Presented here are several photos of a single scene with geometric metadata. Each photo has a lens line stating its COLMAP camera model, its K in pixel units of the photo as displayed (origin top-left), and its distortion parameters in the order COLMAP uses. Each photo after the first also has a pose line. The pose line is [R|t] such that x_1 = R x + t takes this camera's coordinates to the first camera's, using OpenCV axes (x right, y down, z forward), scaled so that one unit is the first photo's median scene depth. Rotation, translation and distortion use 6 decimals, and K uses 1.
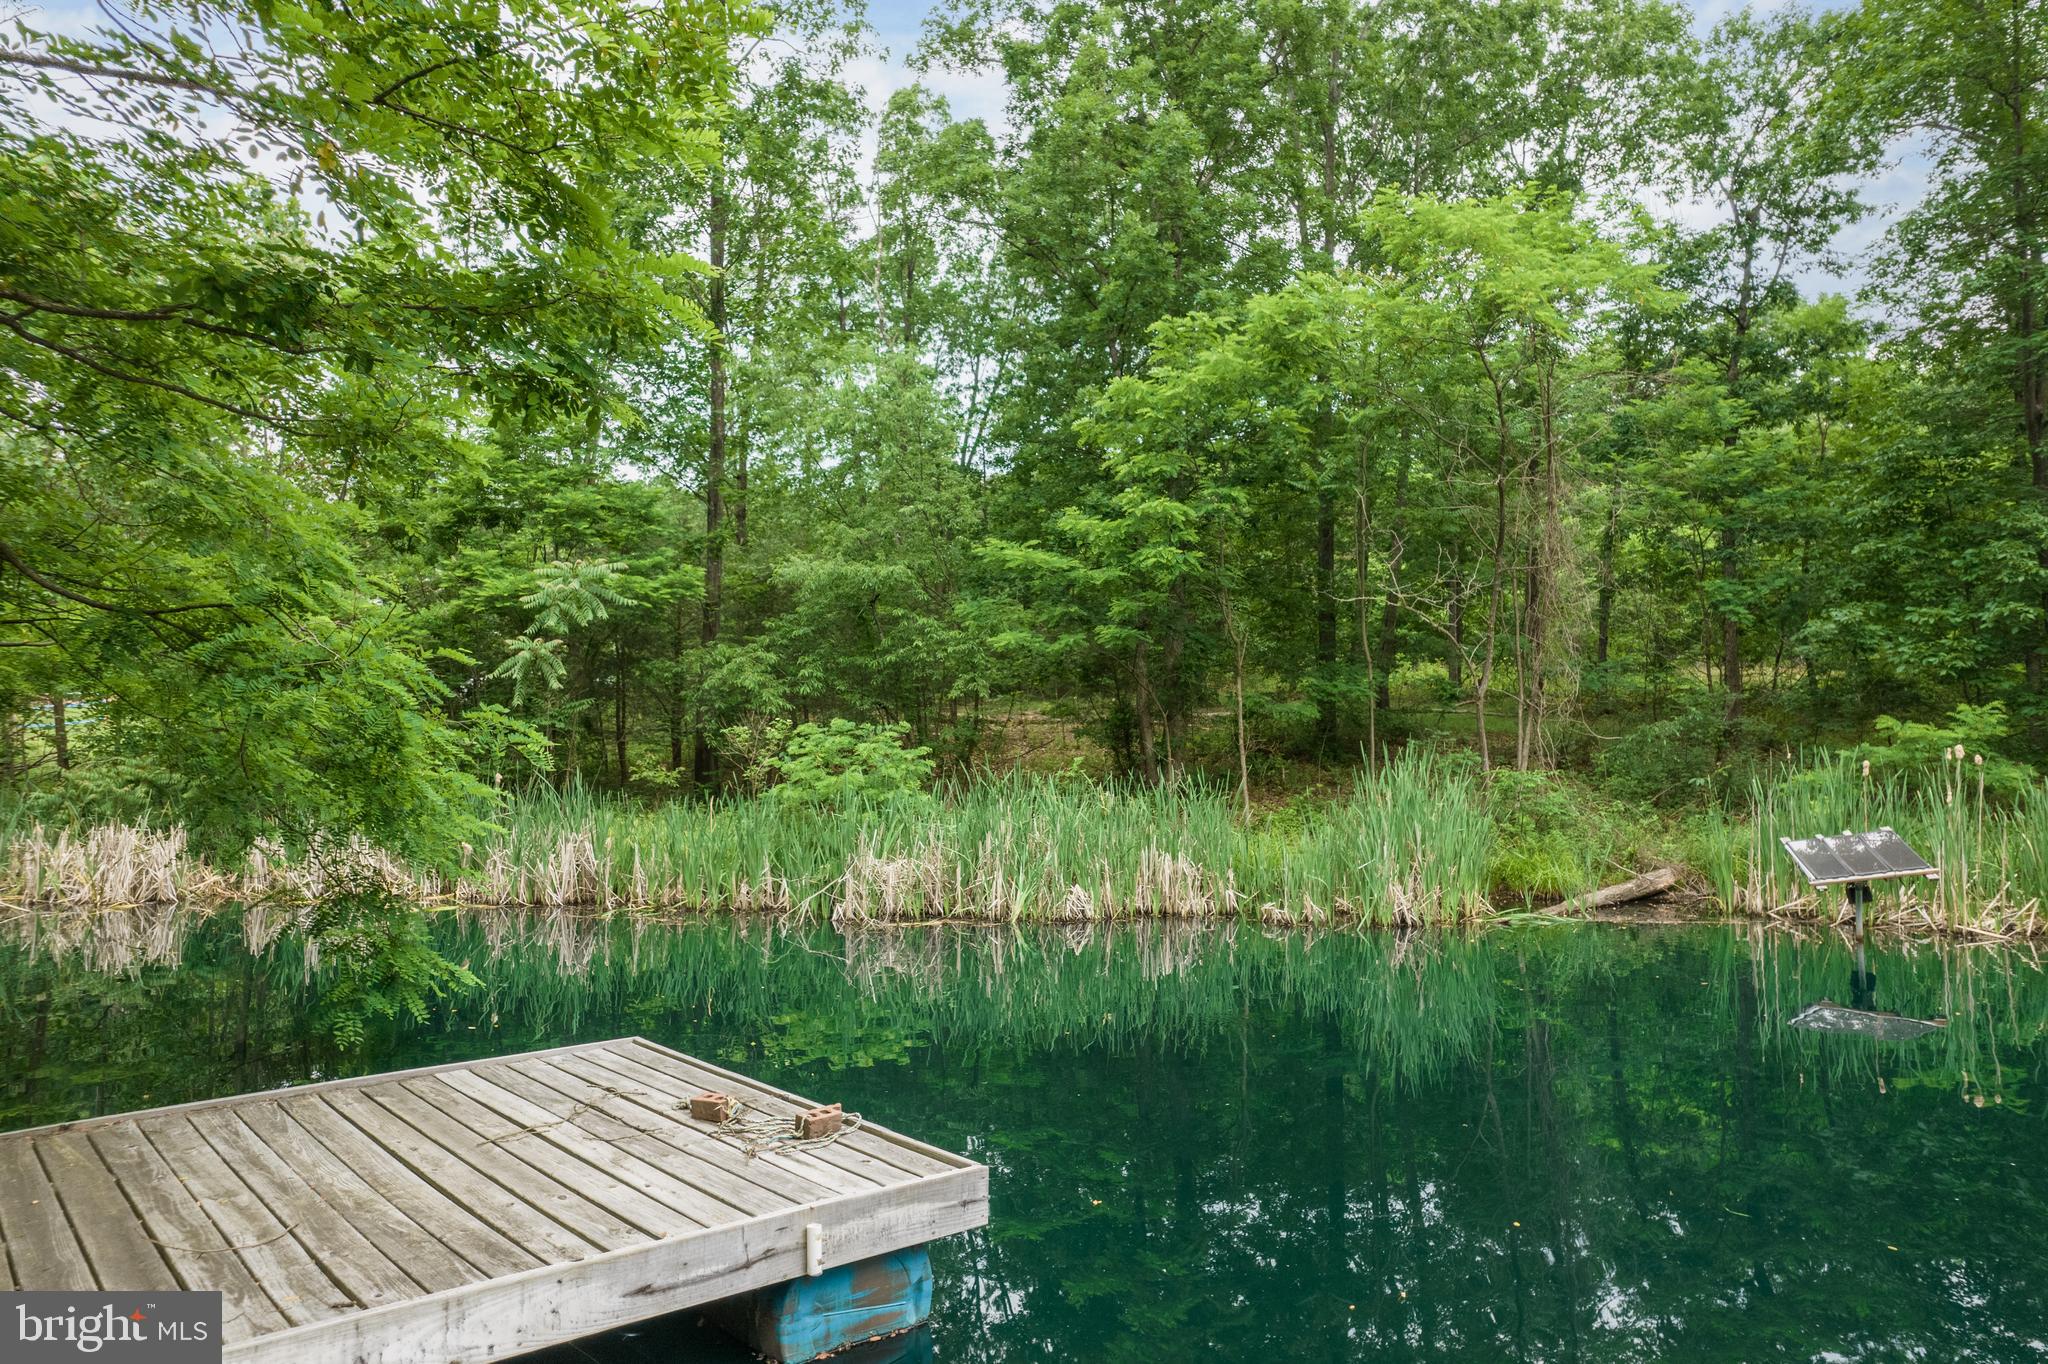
lens RADIAL K [[1314.1, 0, 1029.6], [0, 1314.1, 683.9], [0, 0, 1]] dist [-0.077098, 0.068467]
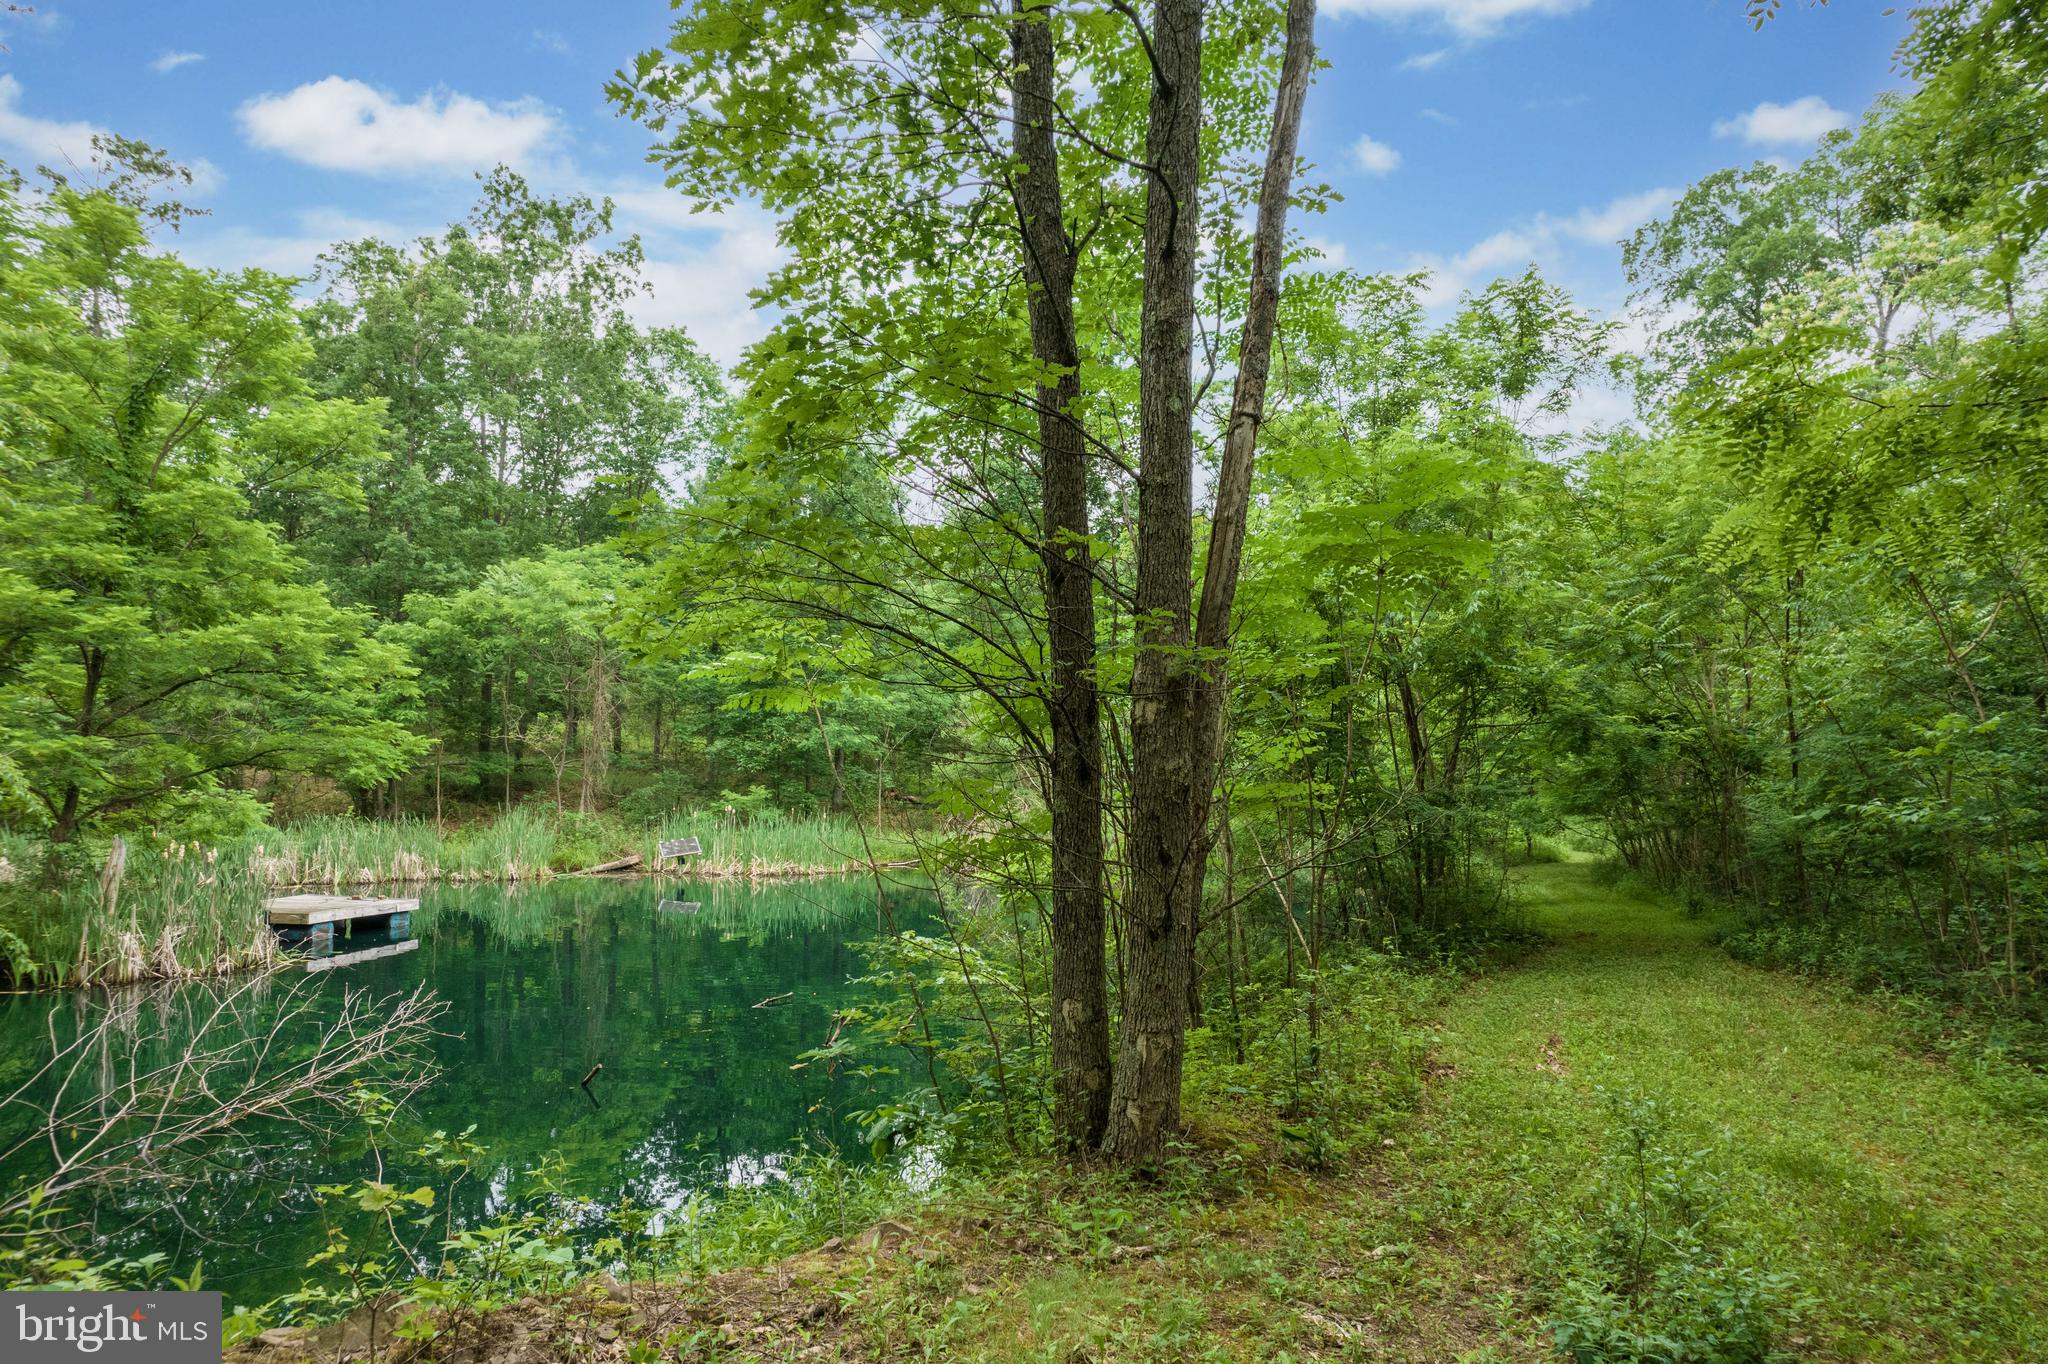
lens RADIAL K [[1314.1, 0, 1029.6], [0, 1314.1, 683.9], [0, 0, 1]] dist [-0.077098, 0.068467]
pose [[0.817895, 0.042792, 0.573774, -0.309507], [-0.041670, 0.999017, -0.015108, -0.172048], [-0.573856, -0.011552, 0.818875, -1.434867]]
